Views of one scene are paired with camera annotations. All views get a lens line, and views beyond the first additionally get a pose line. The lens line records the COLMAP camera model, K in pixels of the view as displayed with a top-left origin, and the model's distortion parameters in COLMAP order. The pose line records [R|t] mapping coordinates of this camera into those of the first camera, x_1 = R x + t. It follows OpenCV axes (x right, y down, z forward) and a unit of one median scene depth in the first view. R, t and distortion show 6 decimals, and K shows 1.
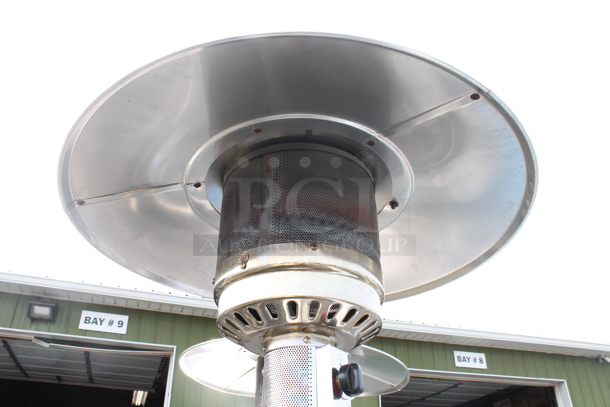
lens RADIAL K [[518.9, 0, 314.9], [0, 518.9, 191.9], [0, 0, 1]] dist [-0.163558, 0.125197]
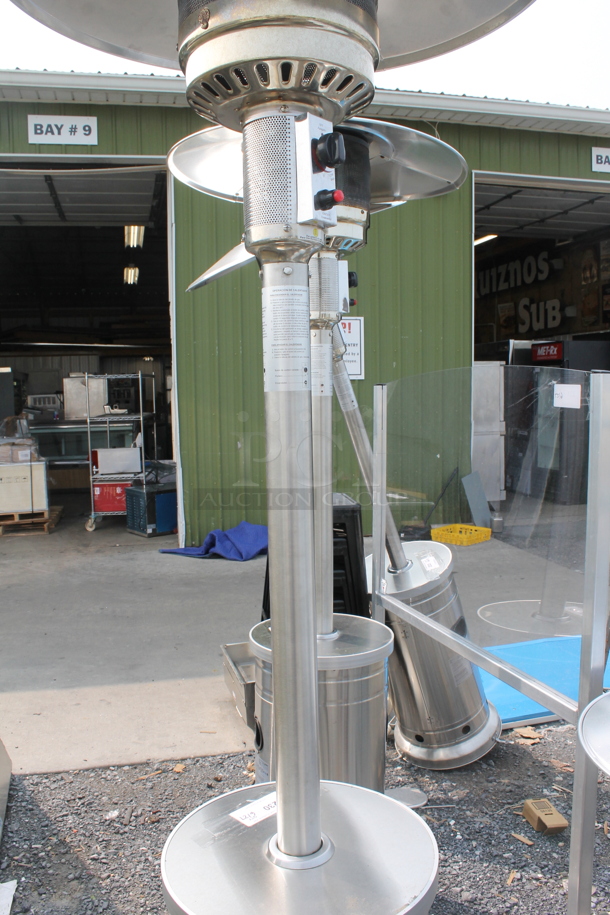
lens RADIAL K [[793.9, 0, 305.0], [0, 793.9, 457.5], [0, 0, 1]] dist [-0.167339, 0.146135]
pose [[0.993562, -0.003761, -0.113231, 0.020173], [0.073308, 0.783357, 0.617234, -0.007994], [0.086379, -0.621560, 0.778589, -0.052024]]
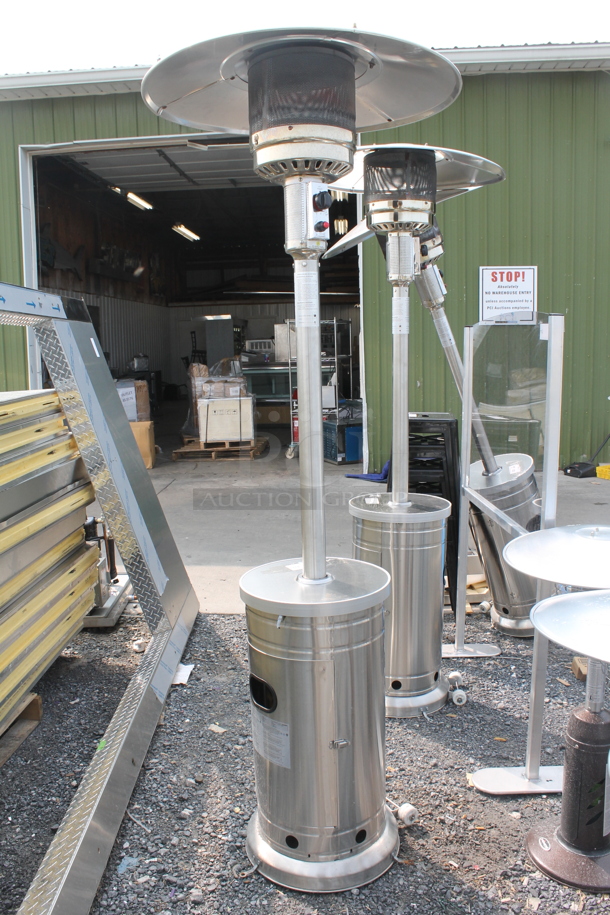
lens RADIAL K [[796.2, 0, 303.9], [0, 796.2, 460.8], [0, 0, 1]] dist [-0.167273, 0.144062]
pose [[0.923843, 0.039693, -0.380707, 0.121233], [0.227252, 0.743467, 0.628978, -0.077228], [0.308009, -0.667593, 0.677827, -0.166525]]
